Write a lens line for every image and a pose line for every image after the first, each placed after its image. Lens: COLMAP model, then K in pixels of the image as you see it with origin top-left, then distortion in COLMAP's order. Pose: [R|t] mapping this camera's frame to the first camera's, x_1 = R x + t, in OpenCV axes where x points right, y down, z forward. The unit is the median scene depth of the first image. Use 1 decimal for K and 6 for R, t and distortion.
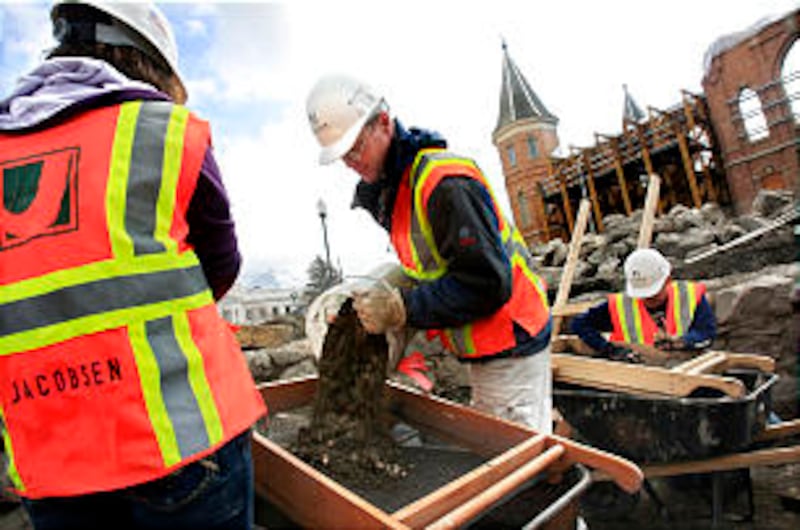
lens RADIAL K [[461.9, 0, 400.0], [0, 461.9, 265.0], [0, 0, 1]] dist [-0.095747, 0.047169]
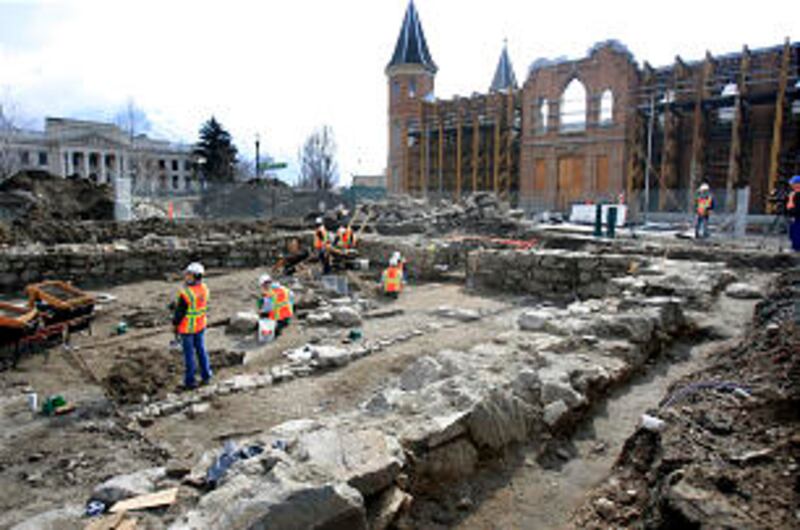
lens RADIAL K [[461.9, 0, 400.0], [0, 461.9, 265.0], [0, 0, 1]] dist [-0.095747, 0.047169]
pose [[0.952419, 0.129893, 0.275729, -0.034648], [-0.198640, 0.950663, 0.238291, -0.080356], [-0.231173, -0.281724, 0.931231, -0.335970]]
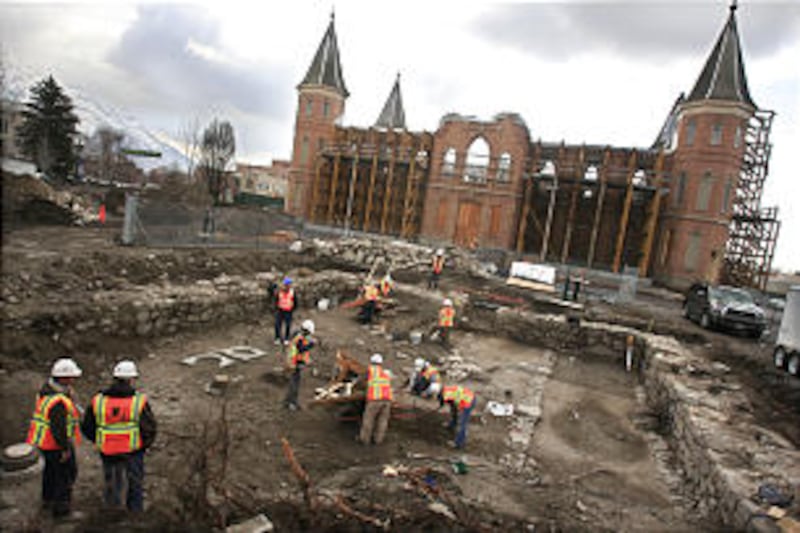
lens RADIAL K [[461.9, 0, 400.0], [0, 461.9, 266.5], [0, 0, 1]] dist [-0.095747, 0.047169]
pose [[0.771217, 0.210668, 0.600703, -0.242546], [-0.354990, 0.925627, 0.131136, -0.082855], [-0.528400, -0.314378, 0.788644, -0.309389]]
